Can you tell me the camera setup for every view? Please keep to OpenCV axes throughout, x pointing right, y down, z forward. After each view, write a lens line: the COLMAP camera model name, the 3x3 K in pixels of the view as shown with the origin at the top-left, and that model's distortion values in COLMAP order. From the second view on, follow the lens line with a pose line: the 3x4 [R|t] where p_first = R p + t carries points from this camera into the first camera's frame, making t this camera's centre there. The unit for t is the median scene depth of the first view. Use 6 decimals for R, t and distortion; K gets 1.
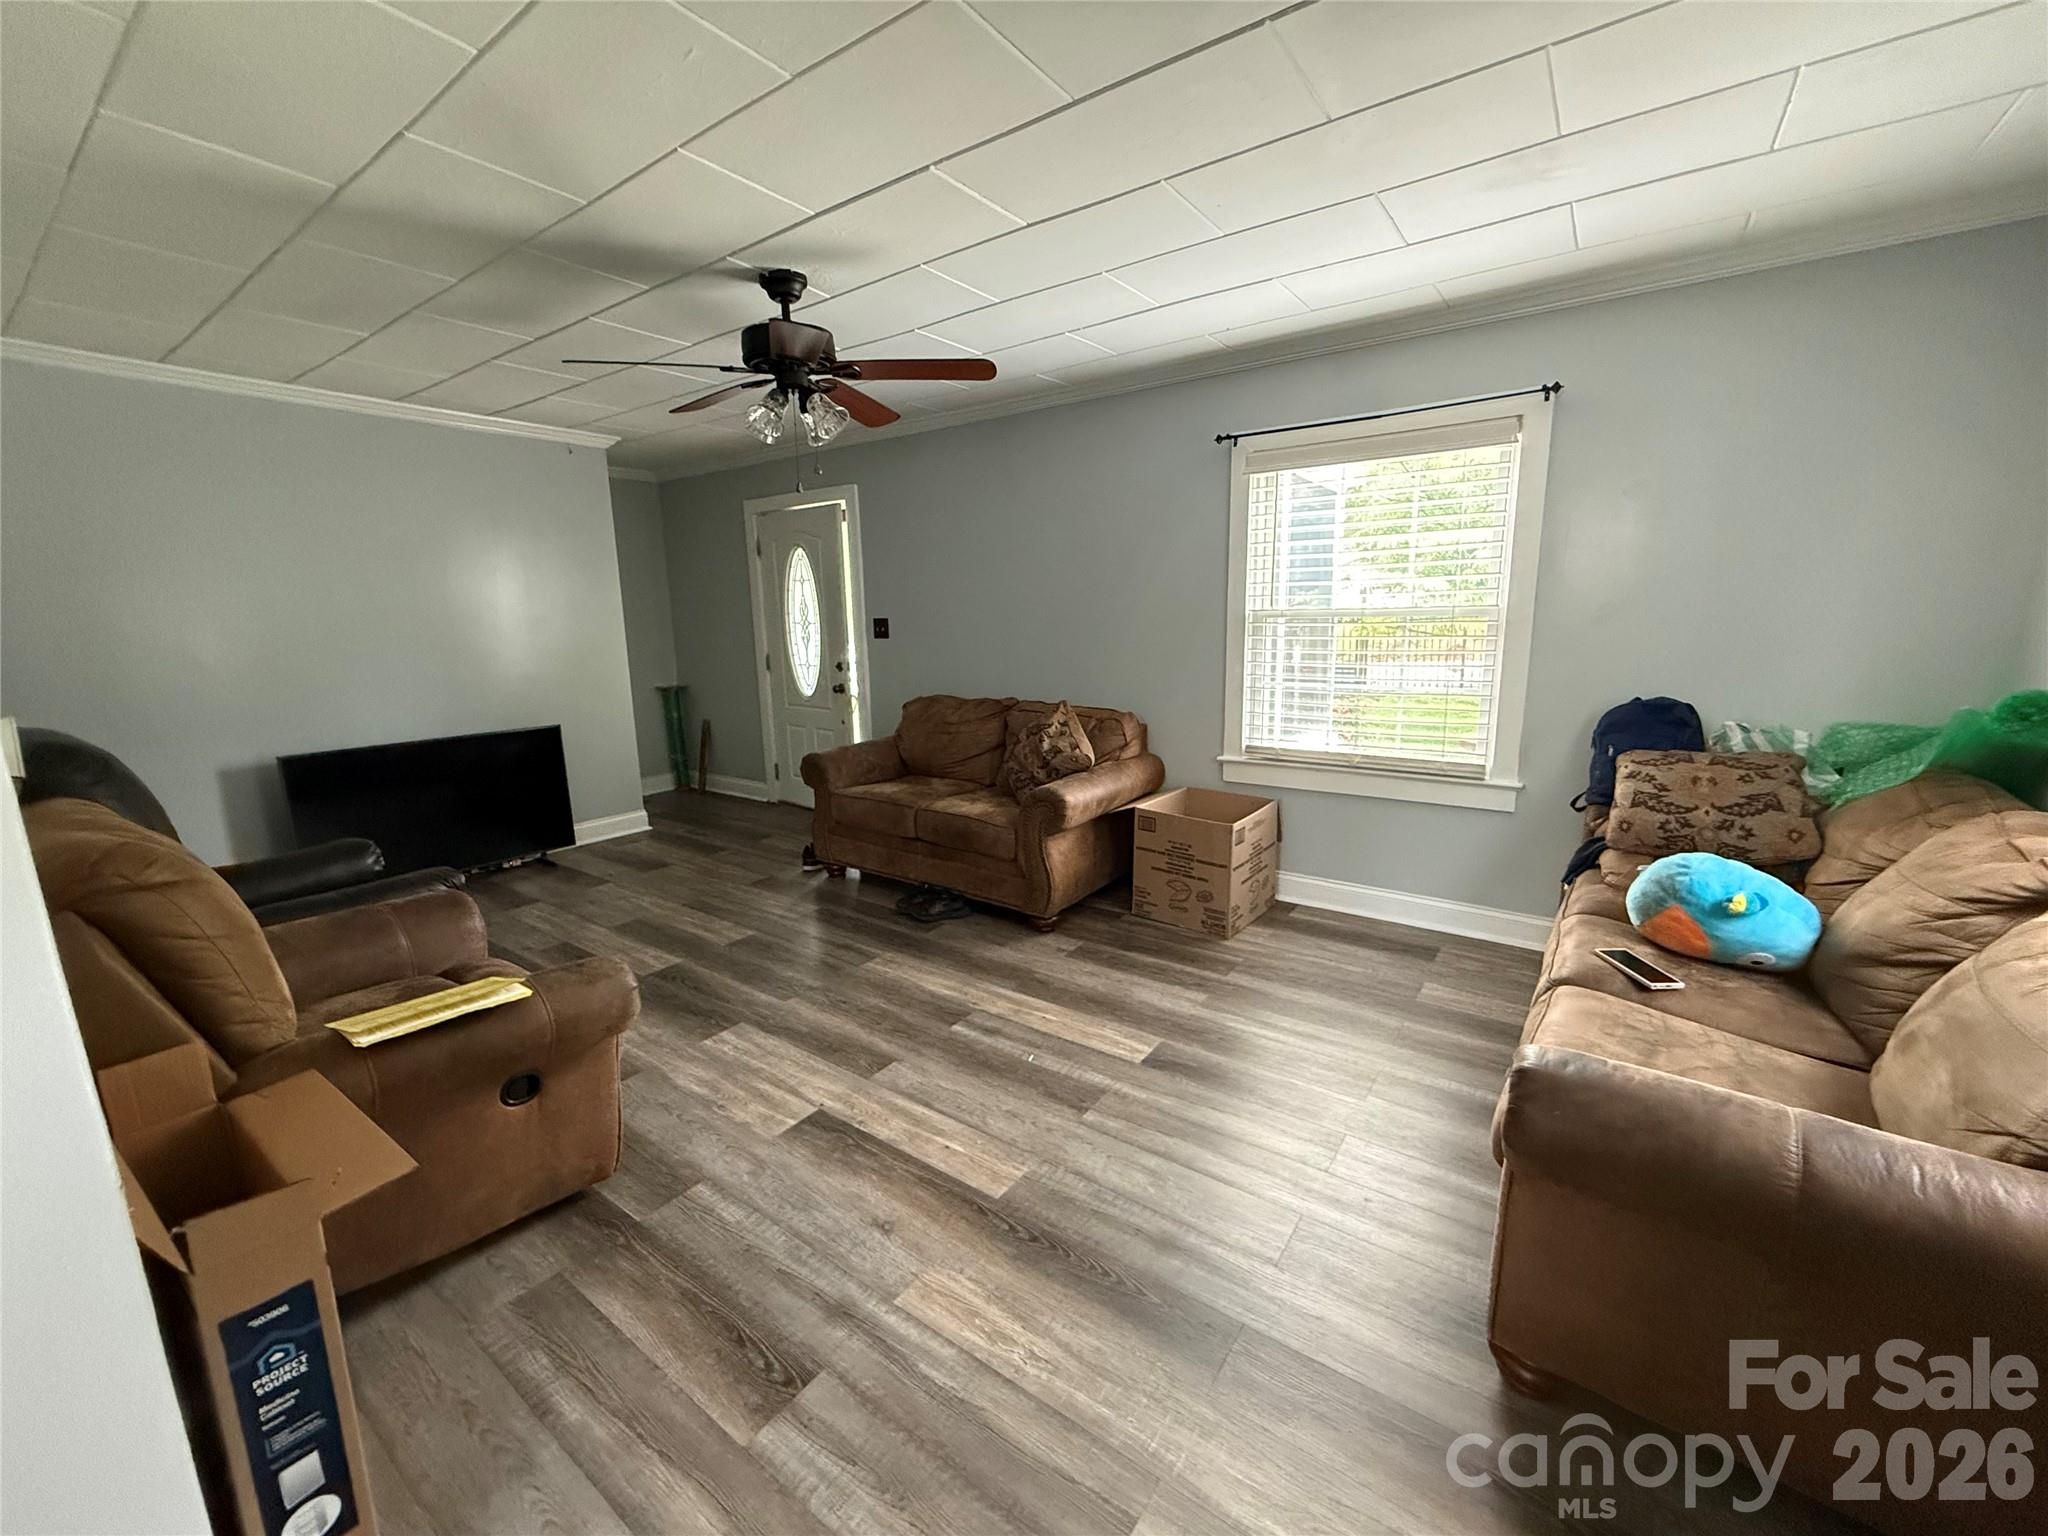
lens RADIAL K [[816.0, 0, 1022.6], [0, 816.0, 767.8], [0, 0, 1]] dist [0.001799, -0.000279]
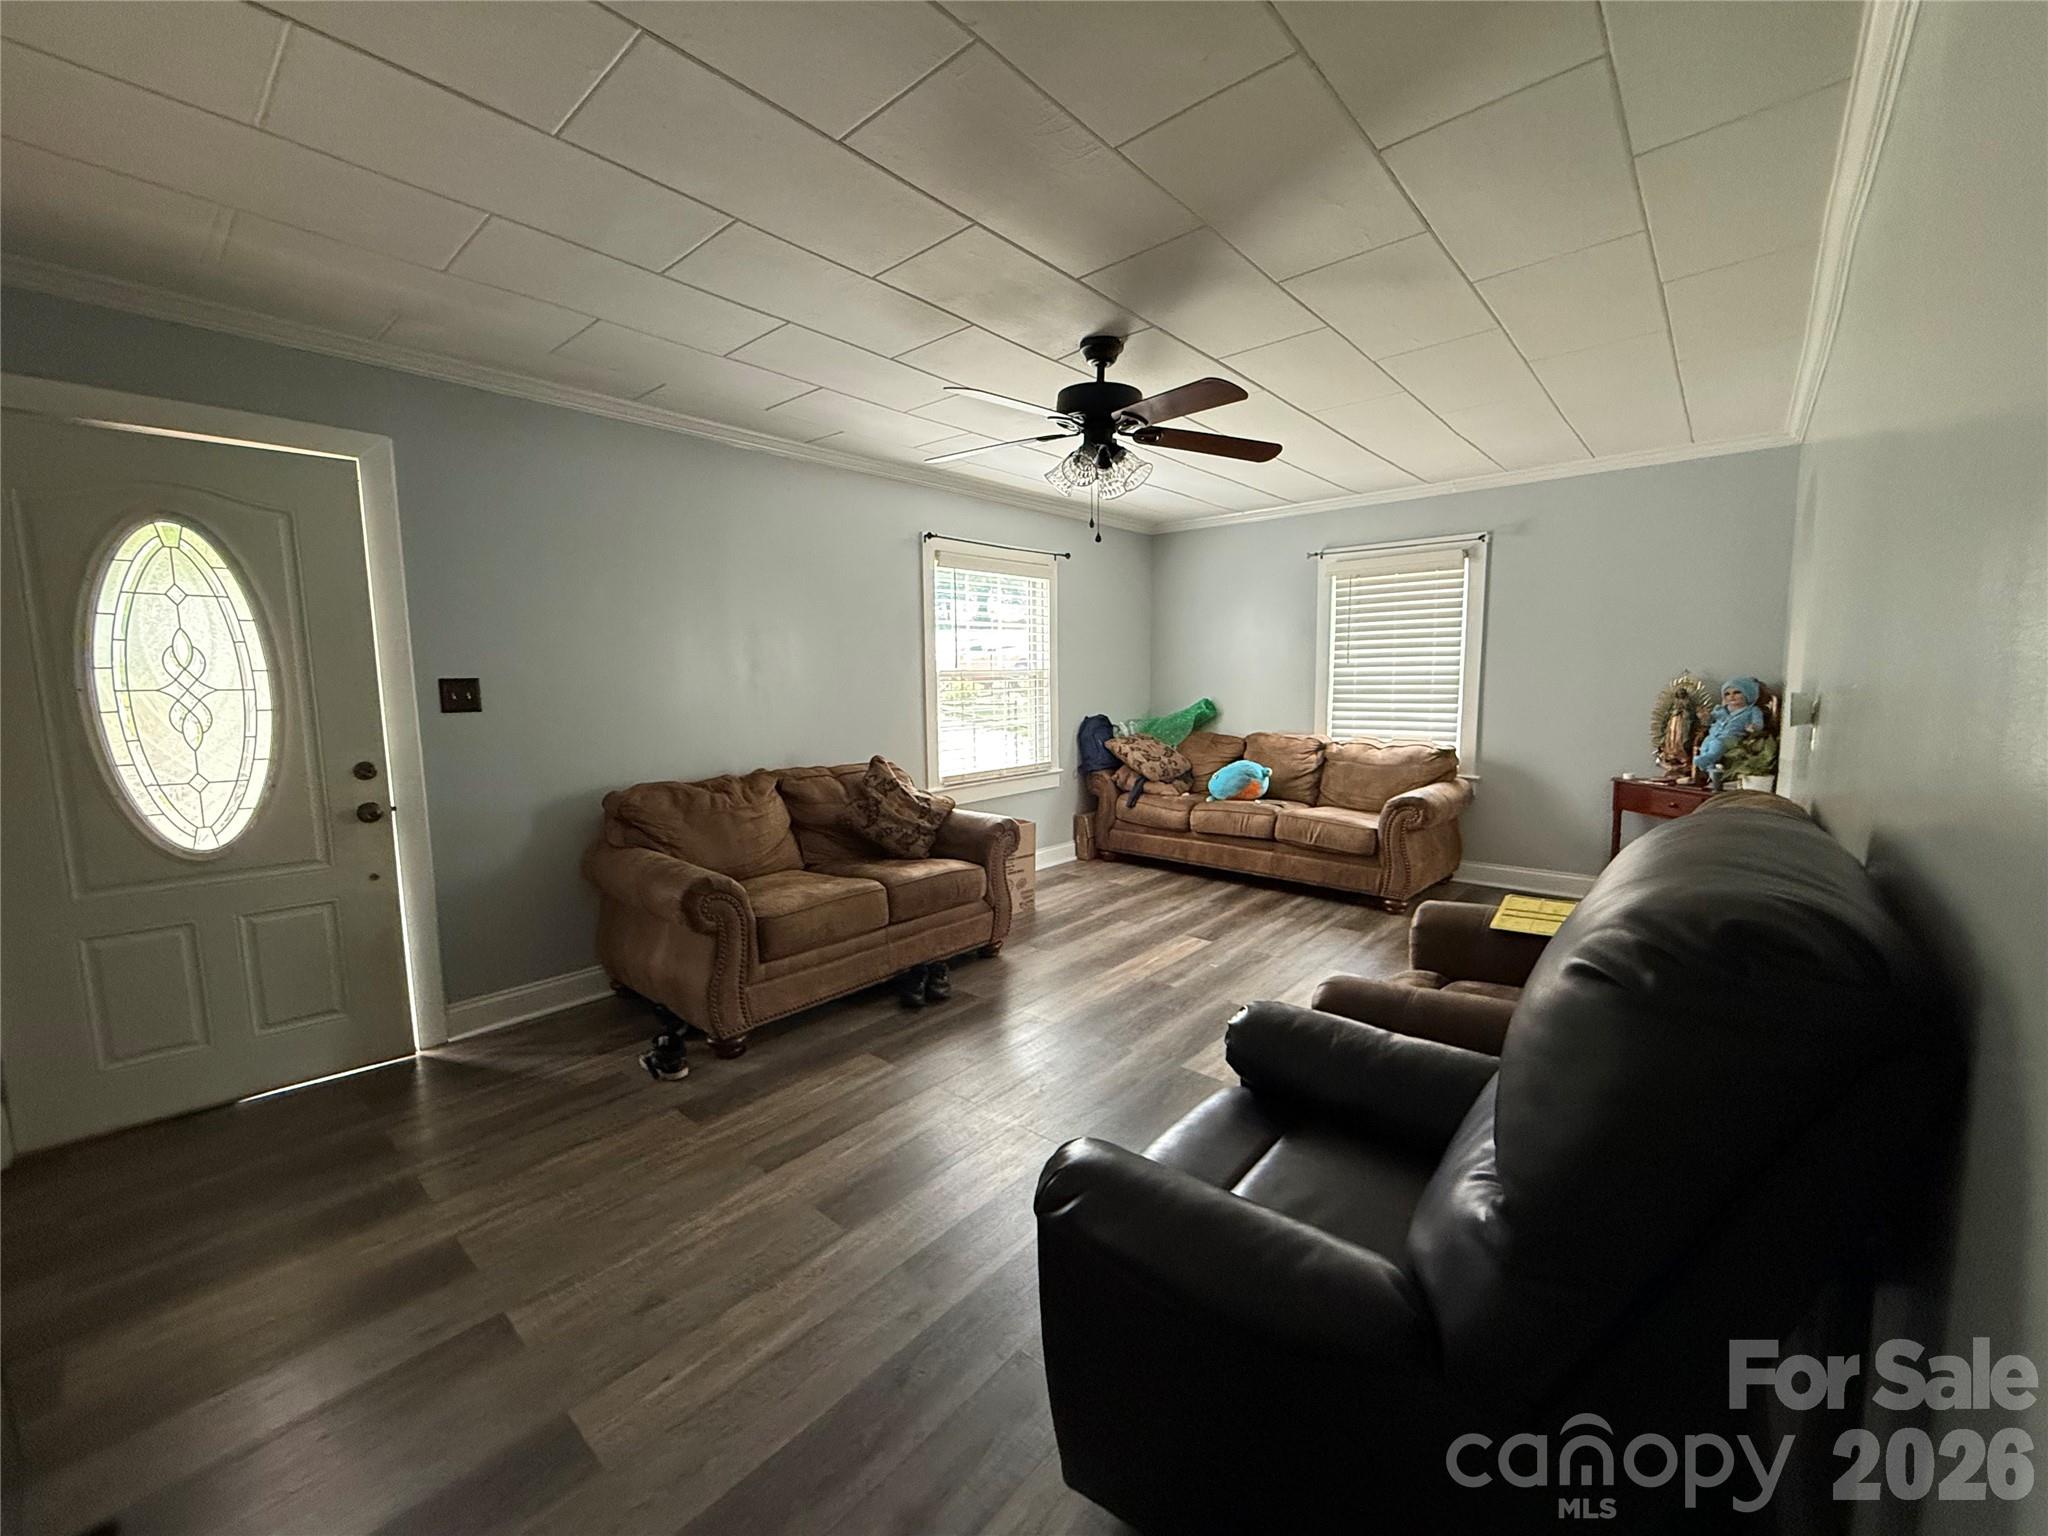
lens RADIAL K [[816.0, 0, 1020.8], [0, 816.0, 768.7], [0, 0, 1]] dist [0.001799, -0.000279]
pose [[0.095401, -0.101014, 0.990300, -1.182644], [0.196028, 0.977264, 0.080800, -0.145035], [-0.975947, 0.186418, 0.113033, 0.909864]]
